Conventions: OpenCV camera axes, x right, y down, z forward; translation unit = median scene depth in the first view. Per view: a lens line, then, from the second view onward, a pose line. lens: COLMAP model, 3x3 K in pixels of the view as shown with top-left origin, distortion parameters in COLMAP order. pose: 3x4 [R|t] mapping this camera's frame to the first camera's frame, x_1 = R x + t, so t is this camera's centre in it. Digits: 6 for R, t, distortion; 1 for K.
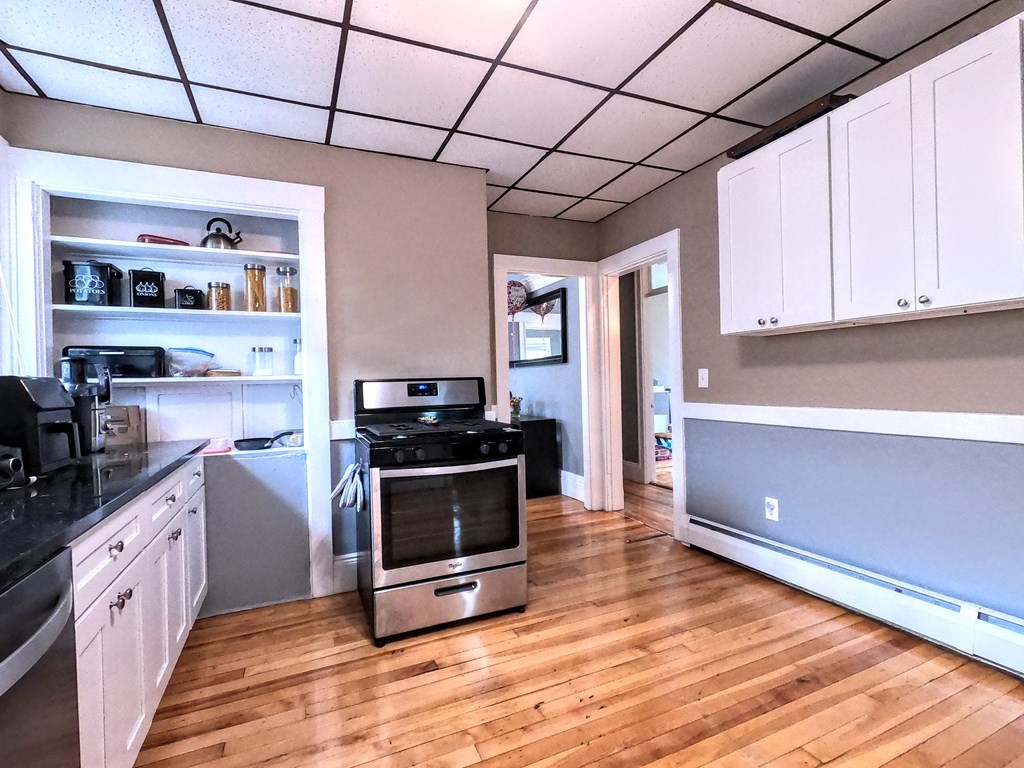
lens RADIAL K [[486.8, 0, 511.2], [0, 486.8, 382.9], [0, 0, 1]] dist [-0.002046, -0.000361]
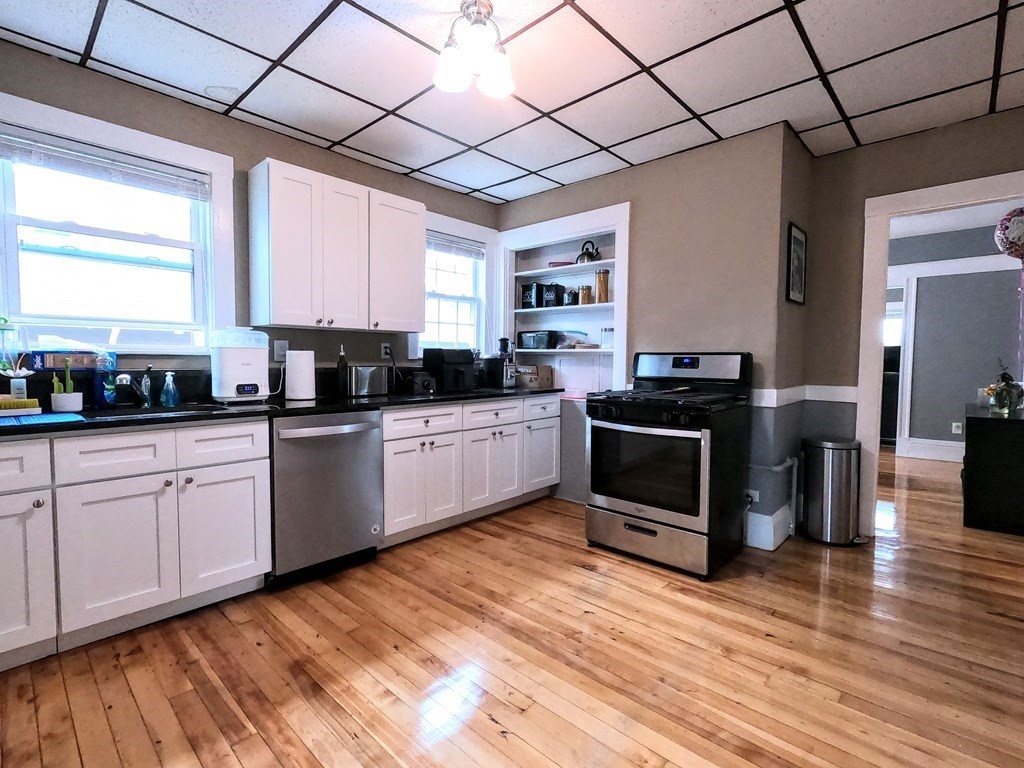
lens RADIAL K [[486.8, 0, 512.9], [0, 486.8, 382.0], [0, 0, 1]] dist [-0.002046, -0.000361]
pose [[0.395084, 0.072820, -0.915754, 0.732111], [-0.019325, 0.997291, 0.070966, -0.014315], [0.918442, -0.010340, 0.395421, 0.215731]]
